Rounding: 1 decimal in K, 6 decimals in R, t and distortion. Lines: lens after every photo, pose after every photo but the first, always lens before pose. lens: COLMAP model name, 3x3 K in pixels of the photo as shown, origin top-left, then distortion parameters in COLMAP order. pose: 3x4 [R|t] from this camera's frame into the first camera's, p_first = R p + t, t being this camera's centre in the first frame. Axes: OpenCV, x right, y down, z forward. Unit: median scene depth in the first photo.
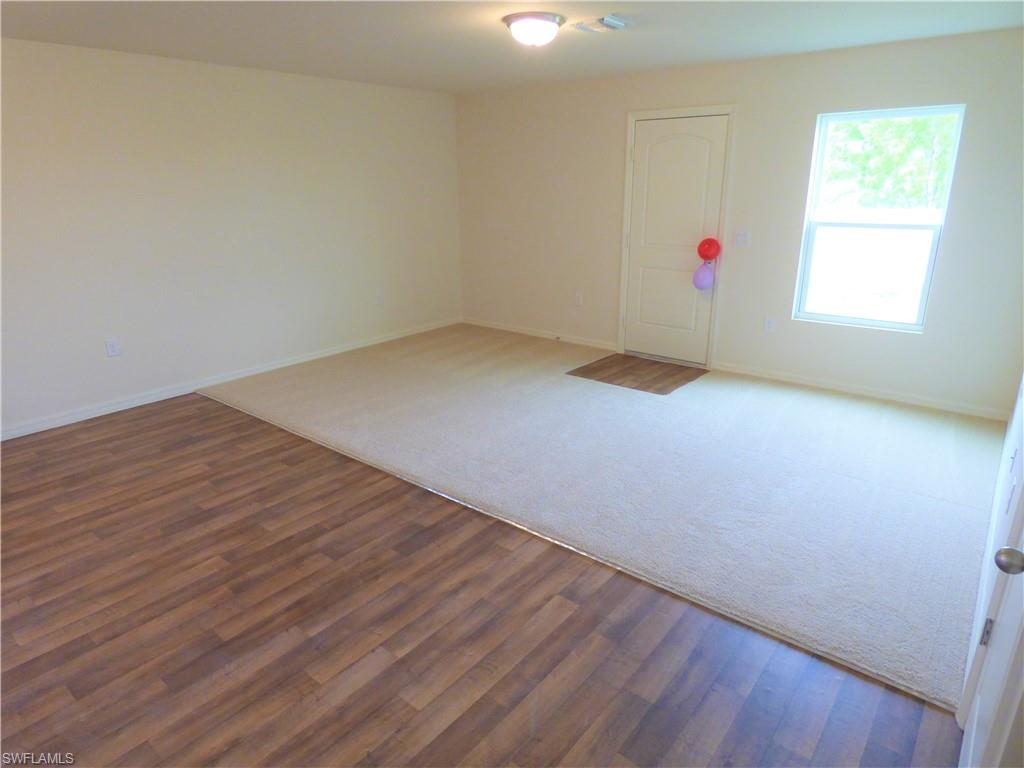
lens RADIAL K [[626.7, 0, 521.7], [0, 626.7, 382.4], [0, 0, 1]] dist [-0.012530, -0.001364]
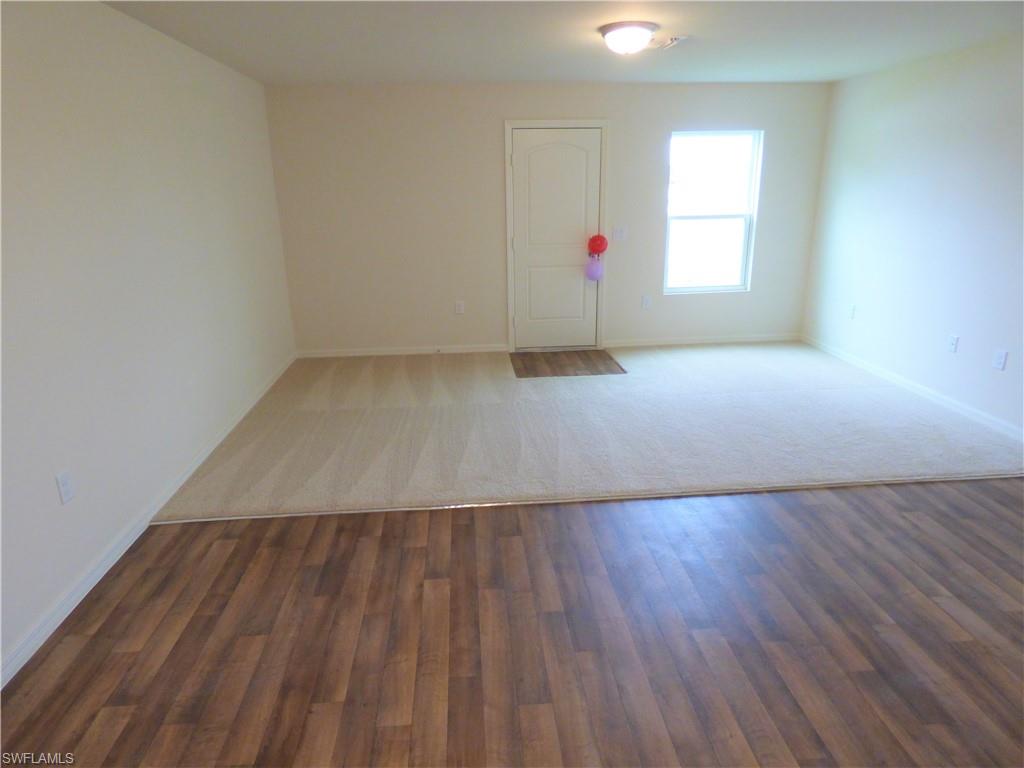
lens RADIAL K [[626.7, 0, 514.6], [0, 626.7, 365.4], [0, 0, 1]] dist [-0.012530, -0.001364]
pose [[0.725889, -0.198069, 0.658676, -0.734488], [0.222984, 0.973686, 0.047057, -0.102345], [-0.650664, 0.112716, 0.750954, 0.315063]]
